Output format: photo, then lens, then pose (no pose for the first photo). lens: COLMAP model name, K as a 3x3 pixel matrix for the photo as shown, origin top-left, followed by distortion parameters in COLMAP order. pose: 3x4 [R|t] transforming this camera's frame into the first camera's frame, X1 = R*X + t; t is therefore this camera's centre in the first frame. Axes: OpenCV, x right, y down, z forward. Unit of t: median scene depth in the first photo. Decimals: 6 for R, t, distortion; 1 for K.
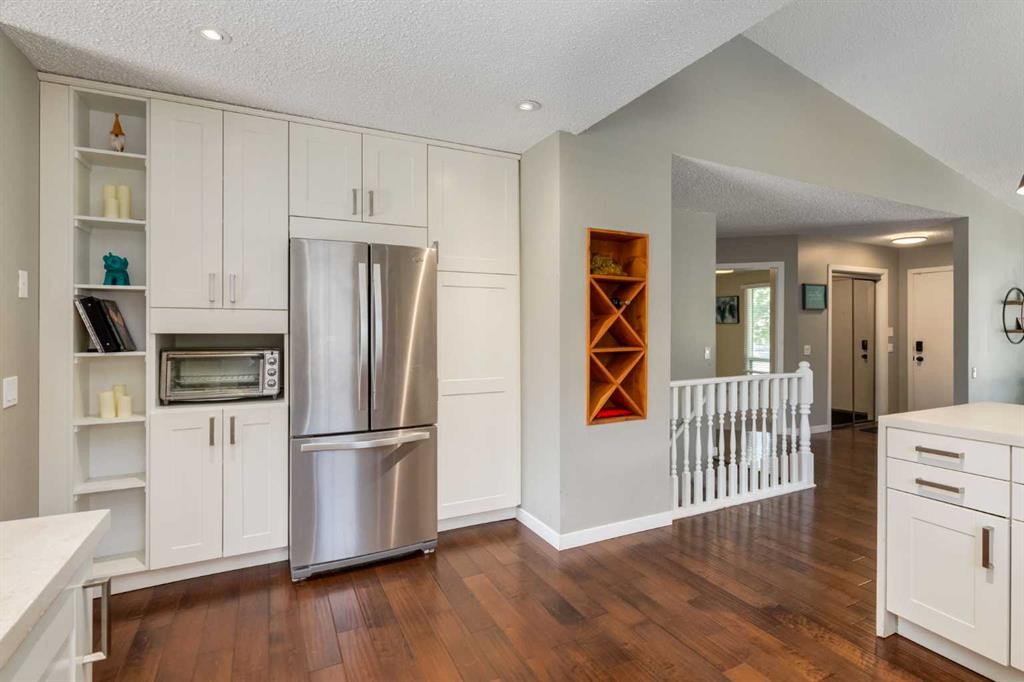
lens RADIAL K [[492.9, 0, 514.1], [0, 492.9, 330.1], [0, 0, 1]] dist [0.001134, 0.000240]
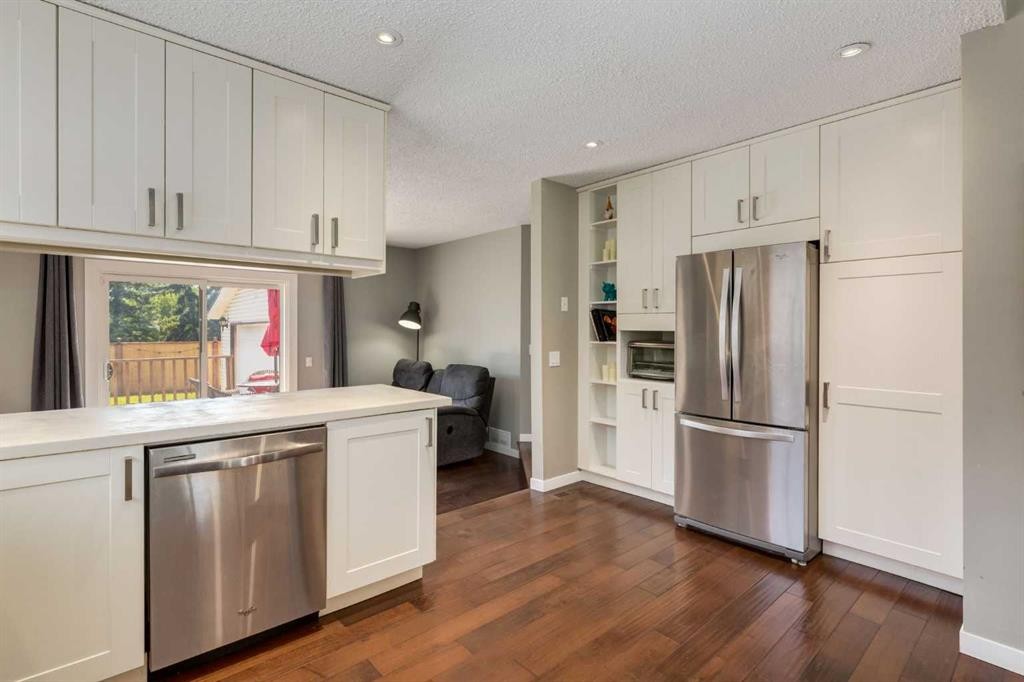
lens RADIAL K [[492.9, 0, 514.1], [0, 492.9, 330.1], [0, 0, 1]] dist [0.001134, 0.000240]
pose [[0.258721, 0.004595, -0.965941, 0.681206], [-0.003016, 0.999988, 0.003949, 0.001334], [0.965947, 0.001892, 0.258732, 0.261015]]
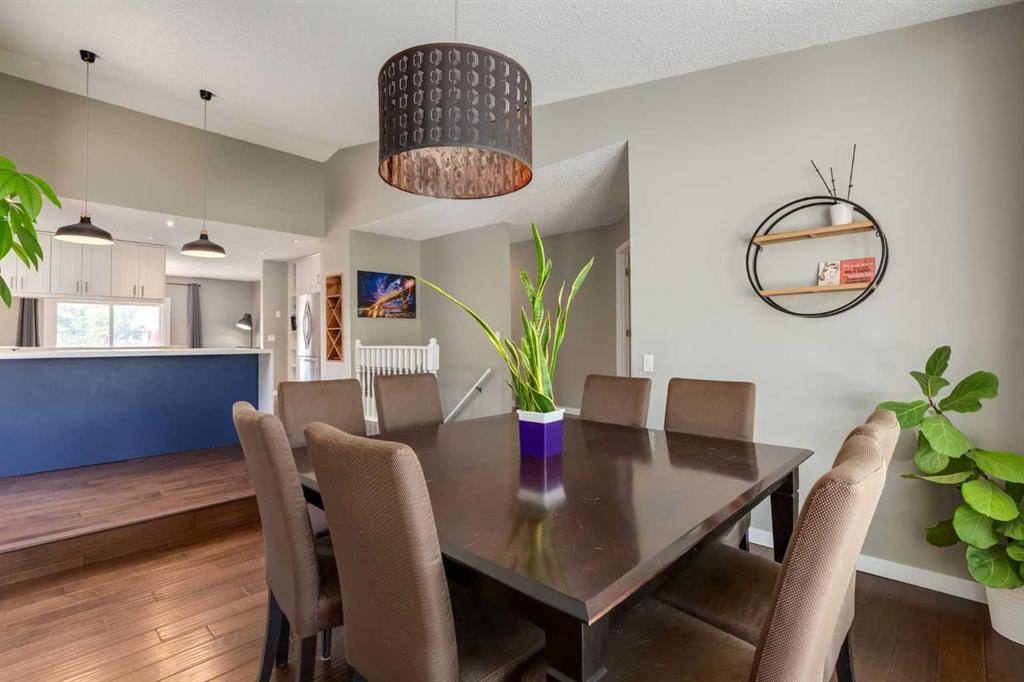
lens RADIAL K [[492.9, 0, 514.1], [0, 492.9, 330.1], [0, 0, 1]] dist [0.001134, 0.000240]
pose [[0.334070, -0.020323, -0.942329, 3.105357], [0.001268, 0.999776, -0.021112, 0.114505], [0.942547, 0.005858, 0.334021, 1.254398]]
